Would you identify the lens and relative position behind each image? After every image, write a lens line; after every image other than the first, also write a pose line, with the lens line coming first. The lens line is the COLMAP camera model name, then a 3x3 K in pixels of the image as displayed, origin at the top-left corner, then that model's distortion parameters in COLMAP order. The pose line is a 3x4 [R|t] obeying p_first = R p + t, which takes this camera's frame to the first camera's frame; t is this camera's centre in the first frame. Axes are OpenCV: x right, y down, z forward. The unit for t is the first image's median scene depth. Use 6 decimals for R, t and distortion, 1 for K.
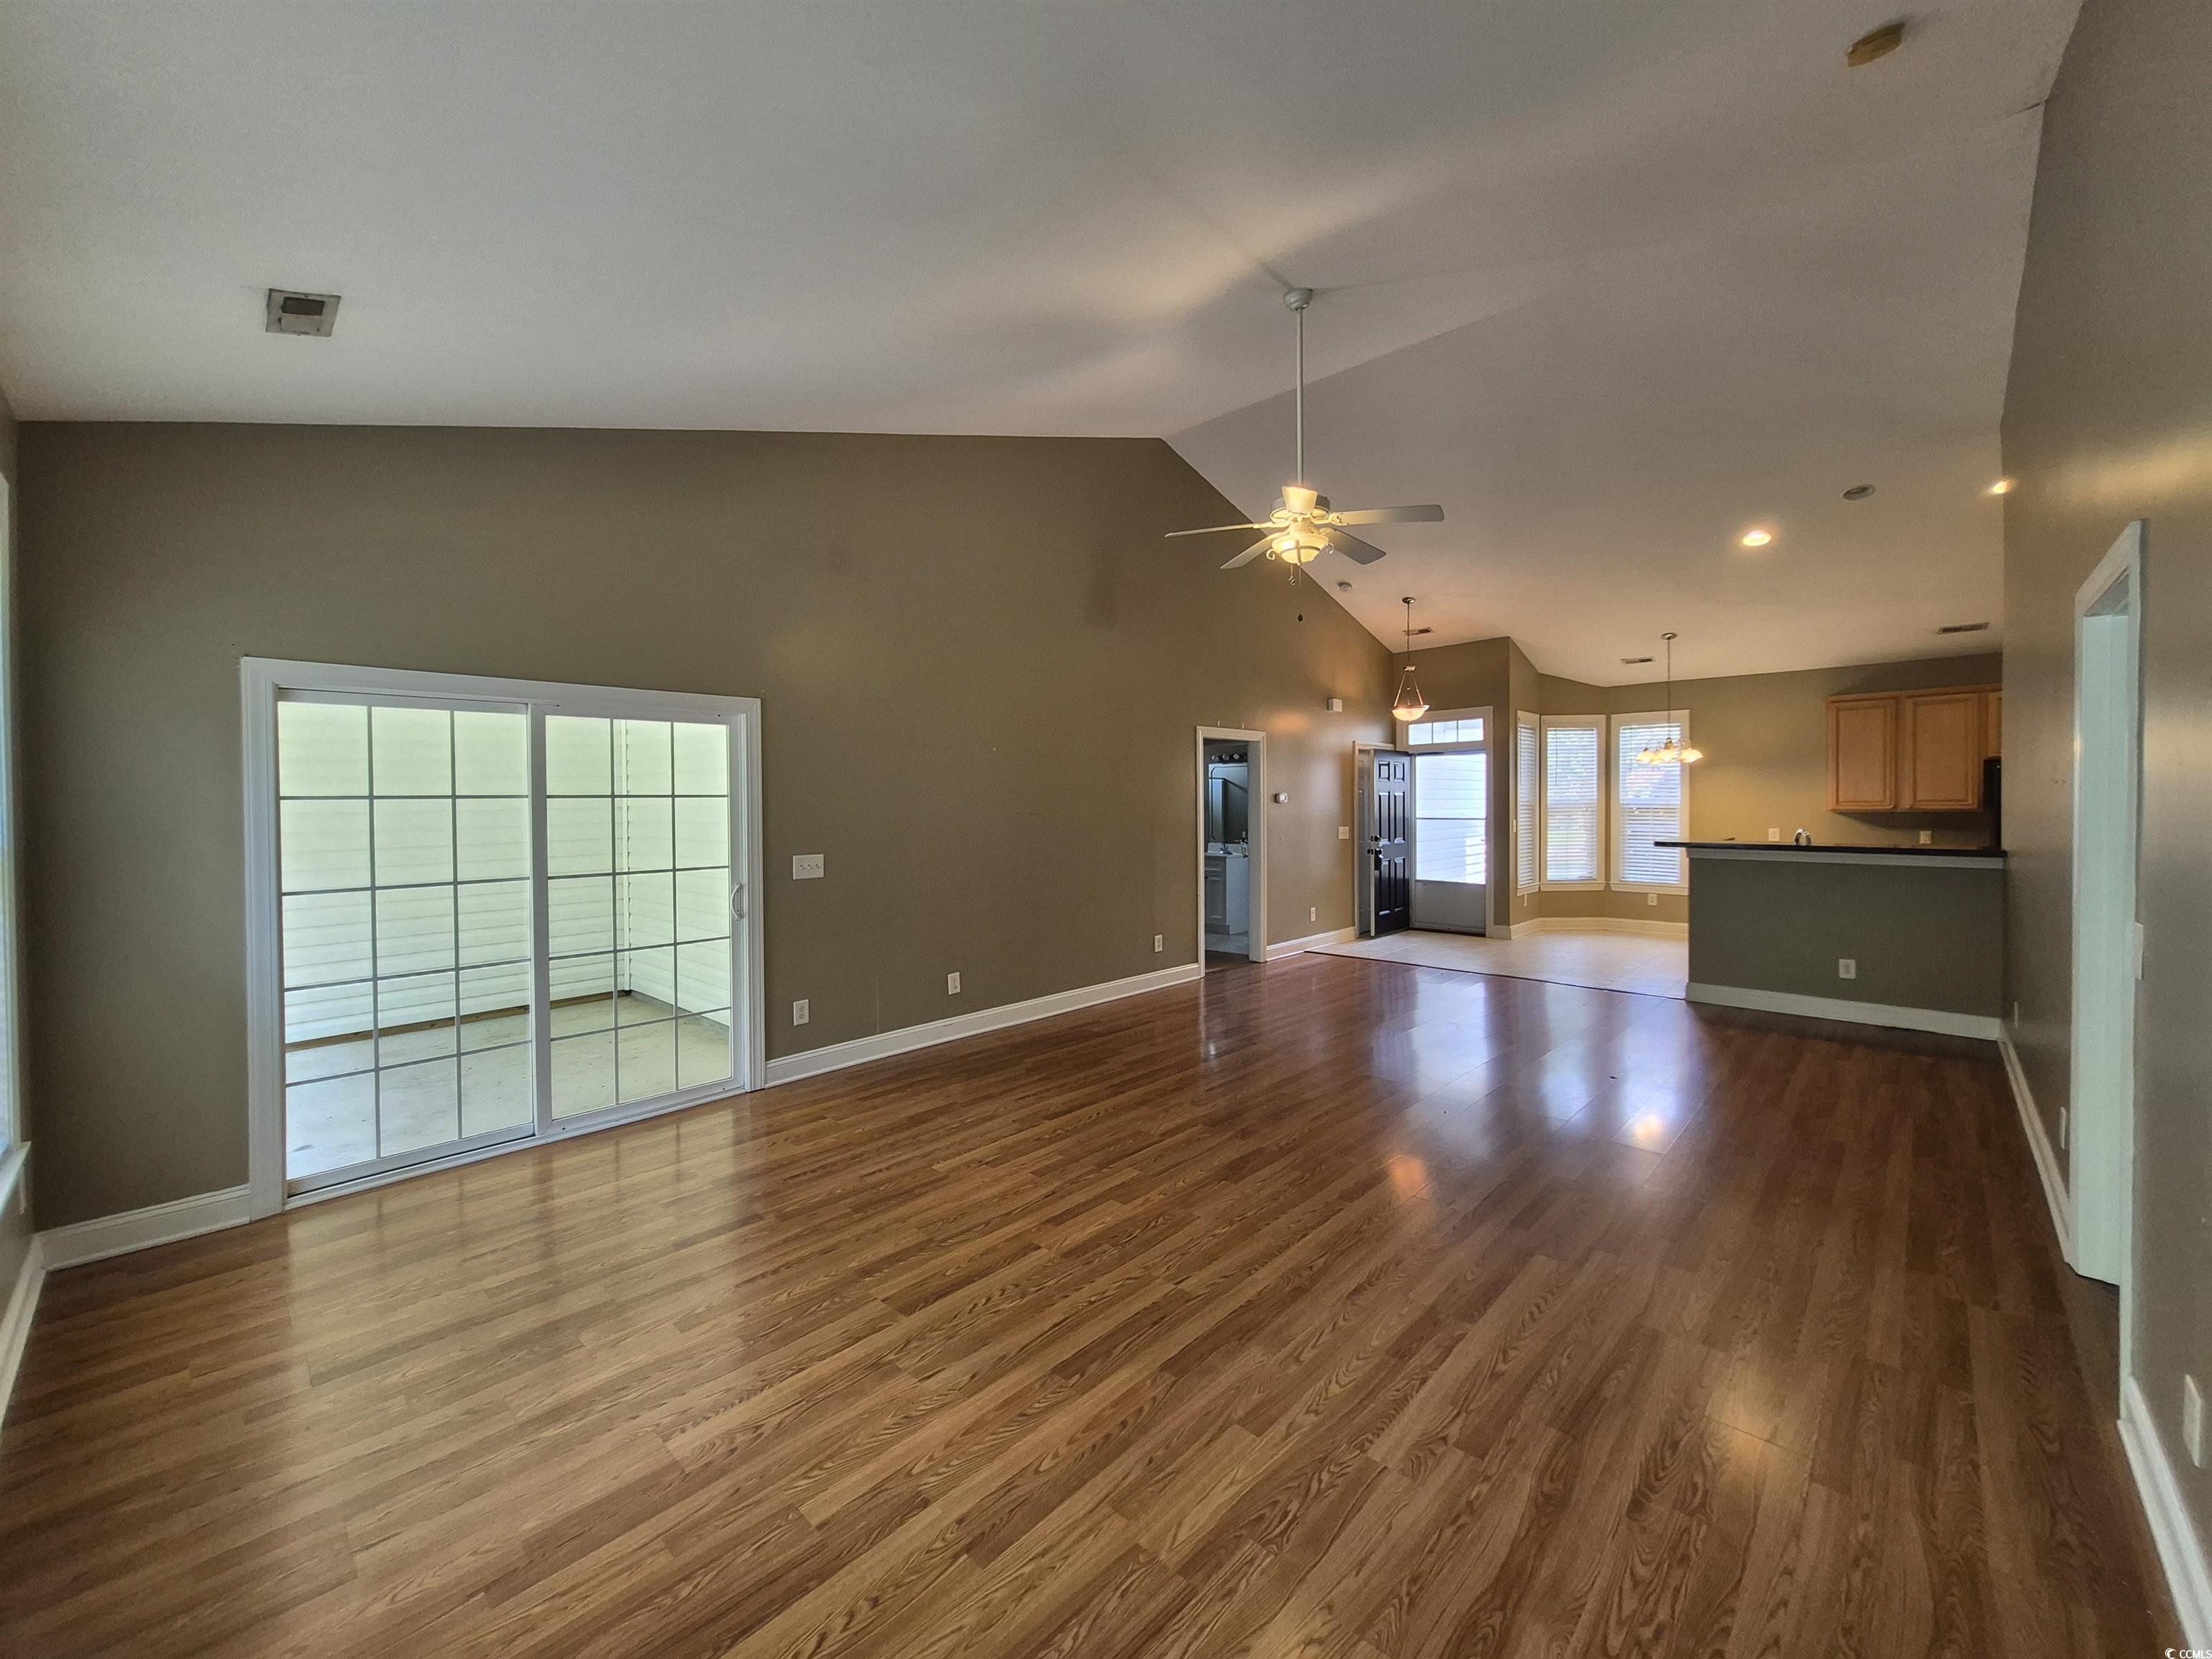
lens RADIAL K [[865.5, 0, 1112.2], [0, 865.5, 814.9], [0, 0, 1]] dist [0.004970, -0.002428]
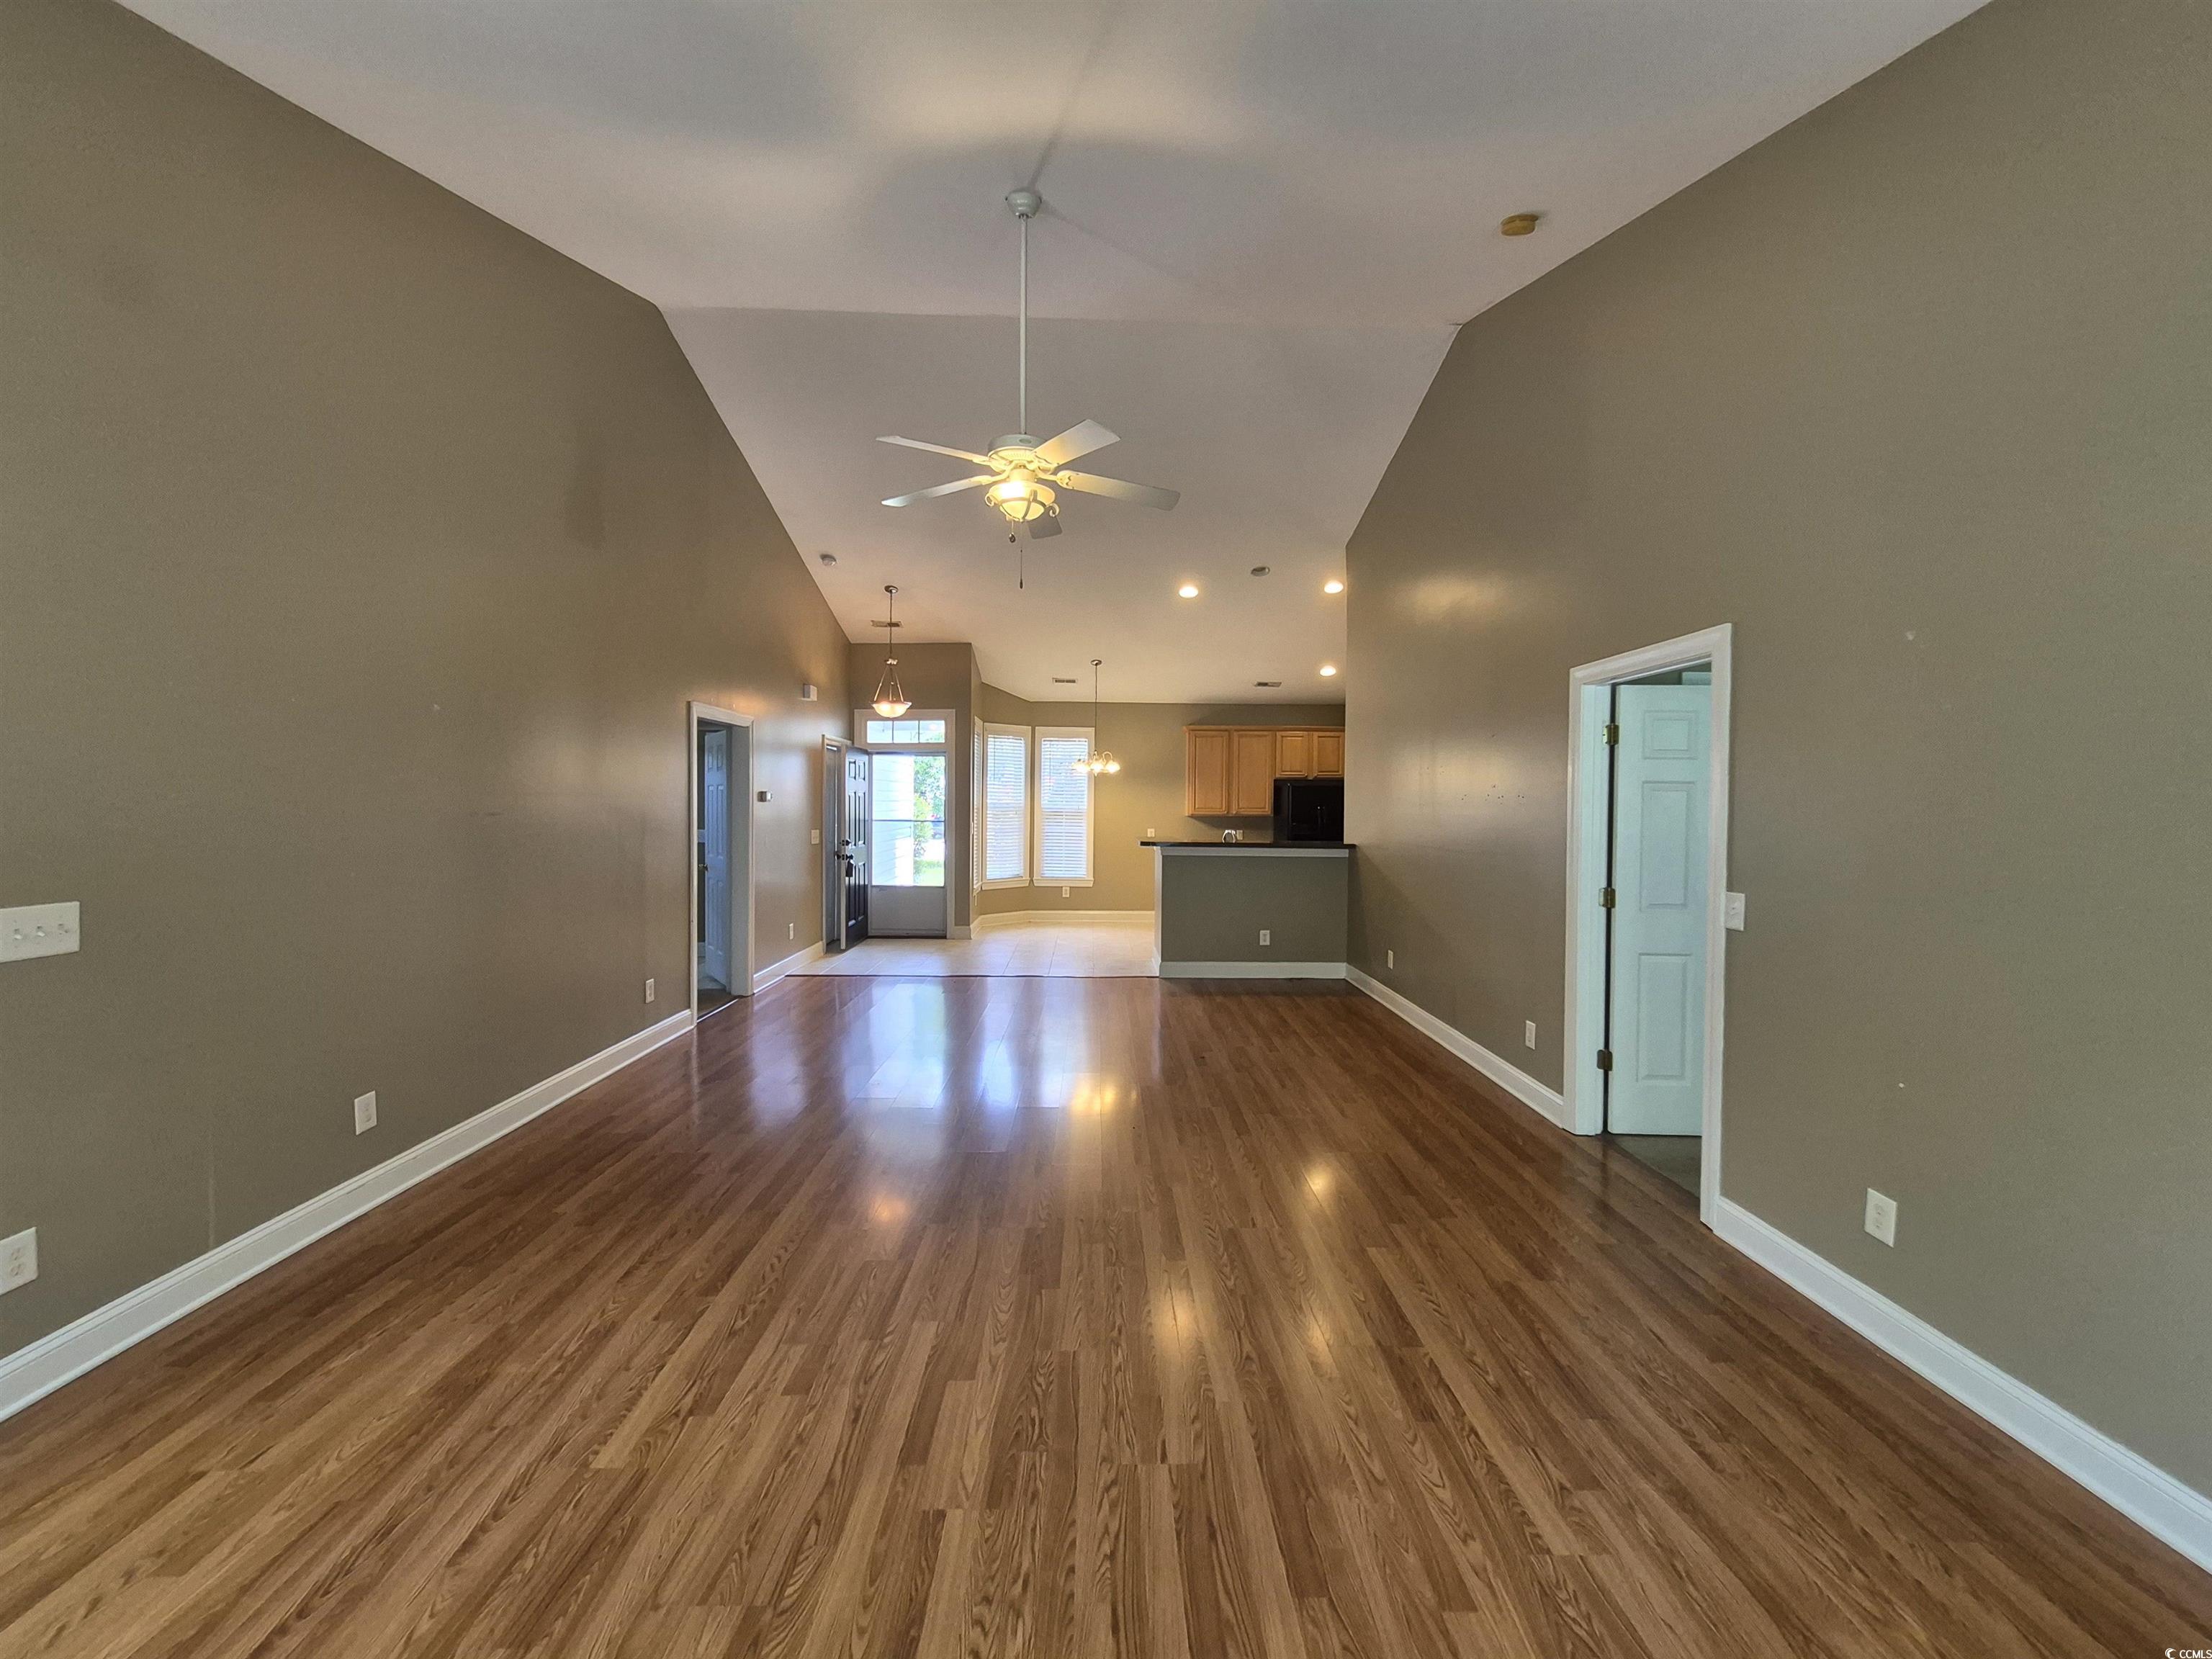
lens RADIAL K [[865.5, 0, 1113.4], [0, 865.5, 819.4], [0, 0, 1]] dist [0.004970, -0.002428]
pose [[0.714286, 0.000999, 0.699854, -0.177457], [-0.004000, 0.999988, 0.002656, -0.000901], [-0.699843, -0.004696, 0.714281, 0.192593]]
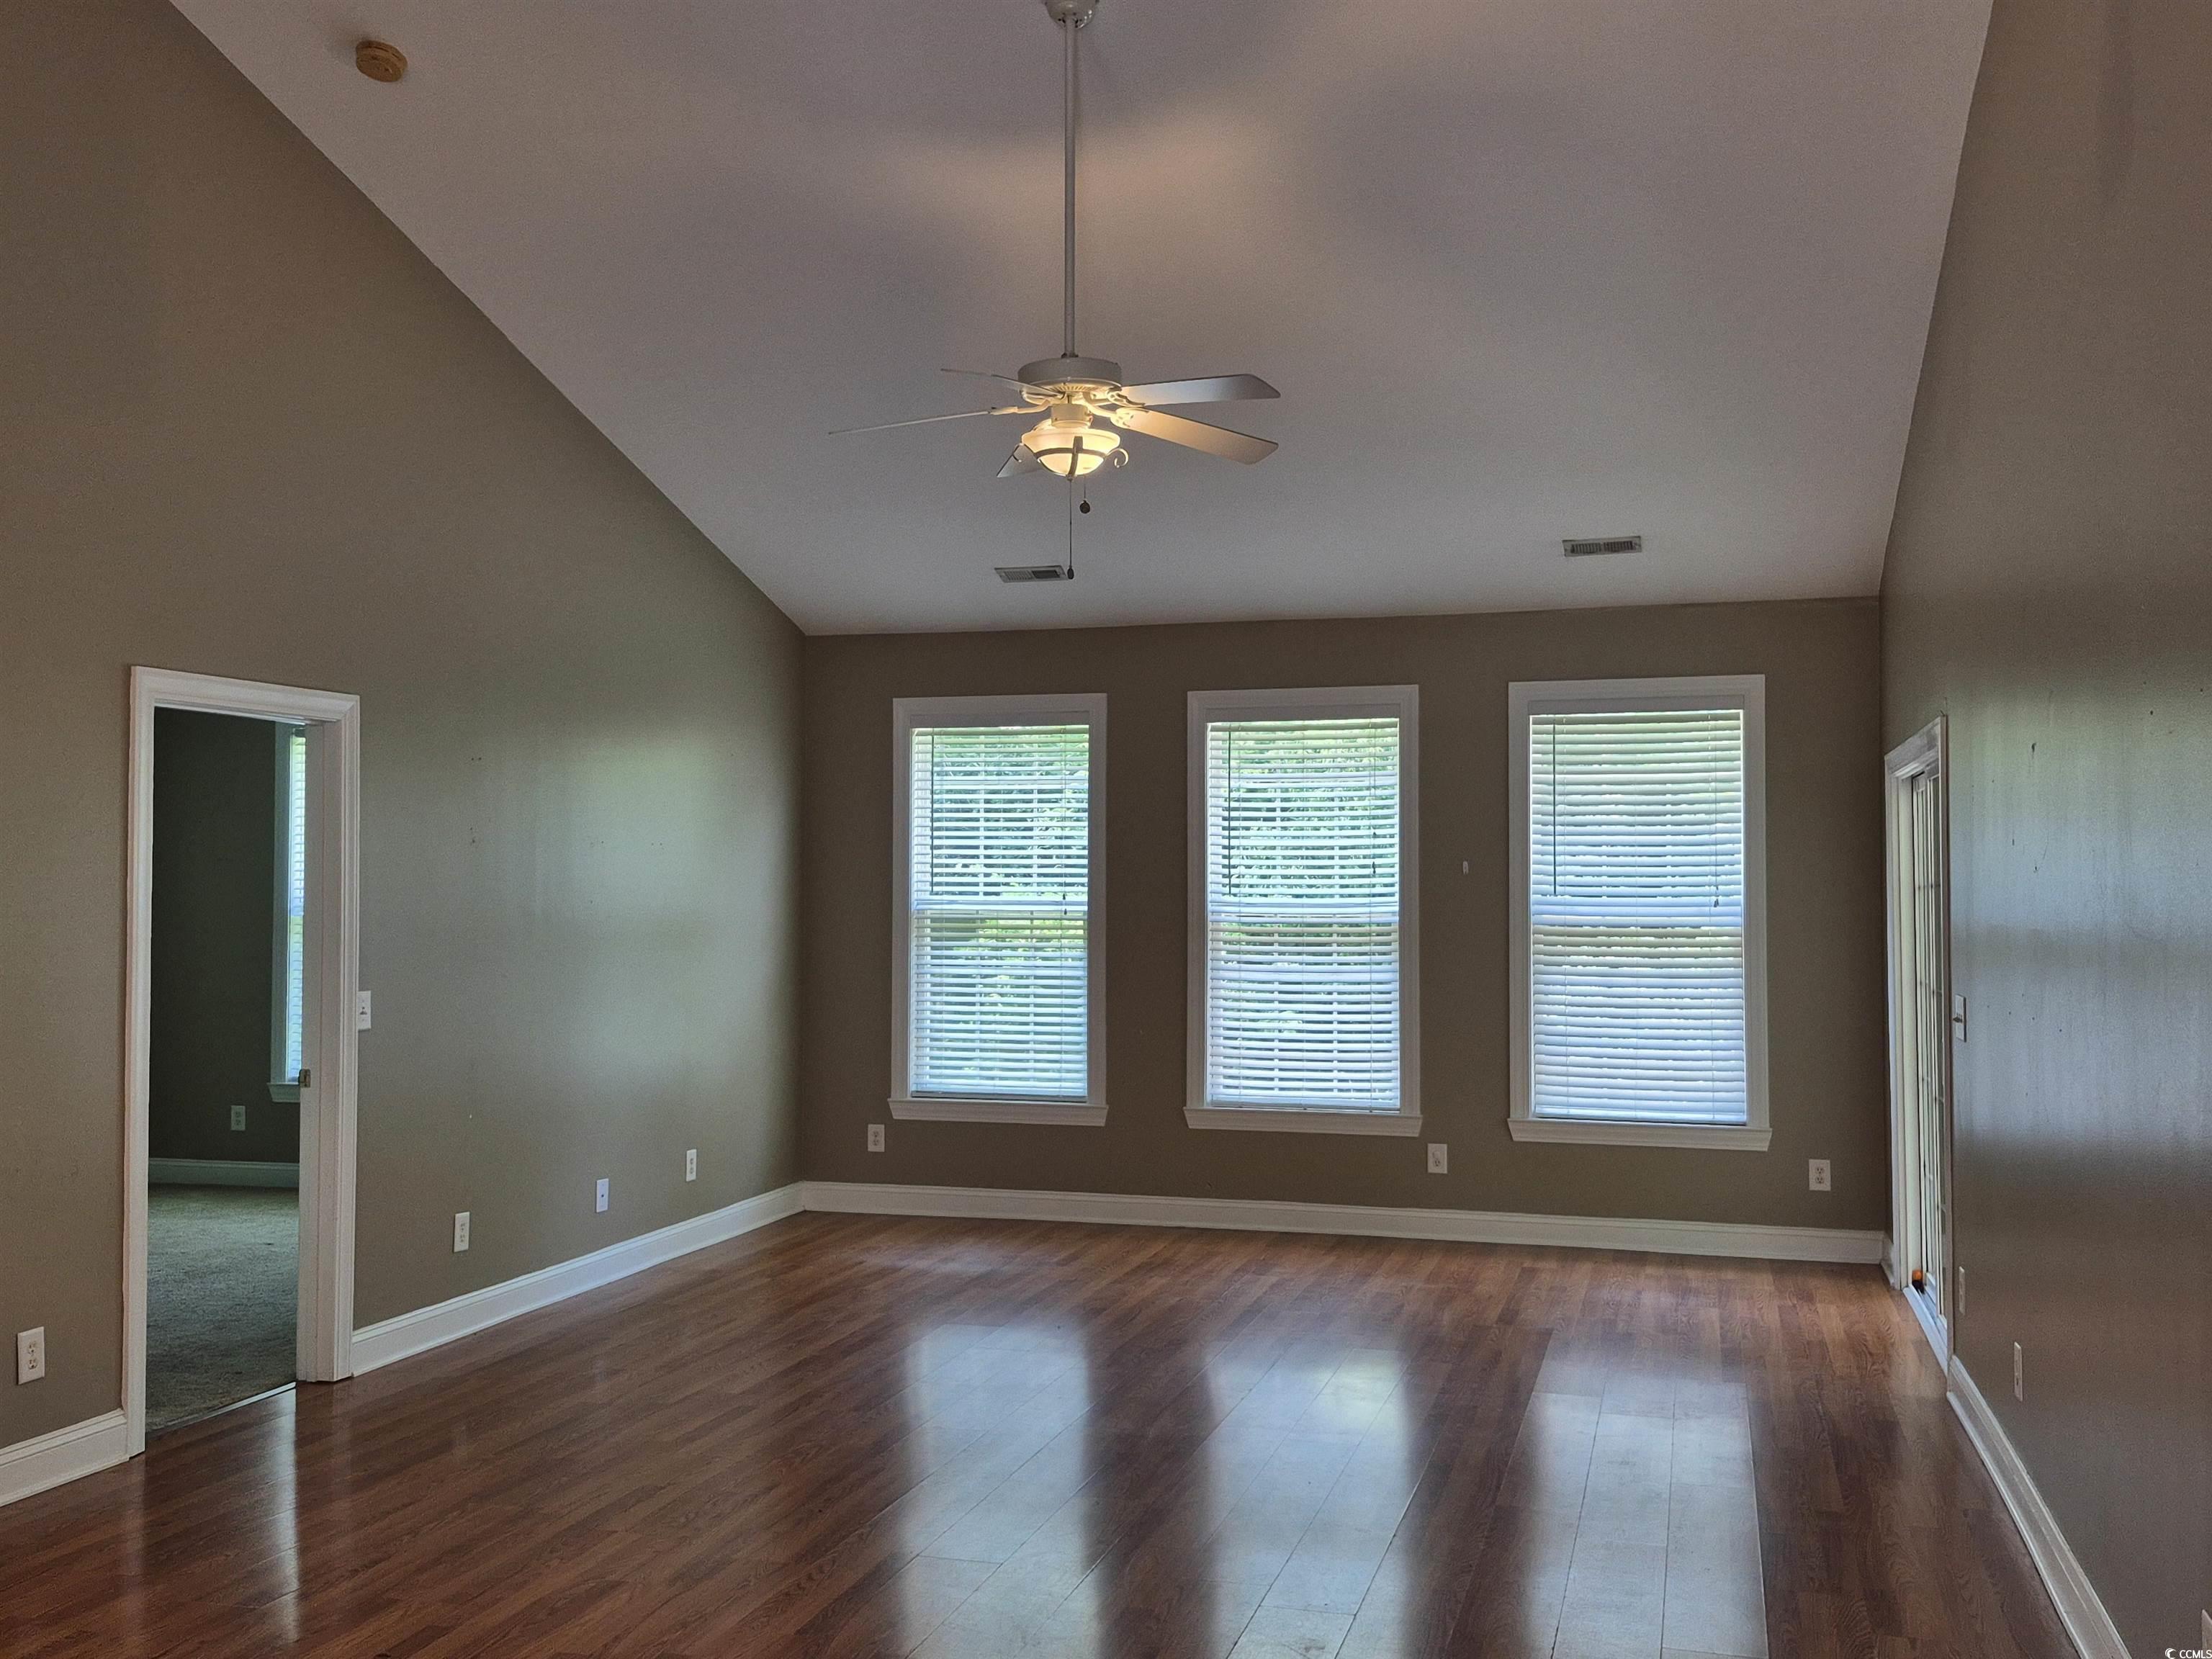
lens RADIAL K [[2078.5, 0, 1094.5], [0, 2078.5, 834.7], [0, 0, 1]] dist [0.050396, 0.000000]
pose [[-0.890956, -0.004793, -0.454065, 0.466820], [-0.001544, 0.999970, -0.007527, -0.028800], [0.454088, -0.006005, -0.890937, 1.267965]]
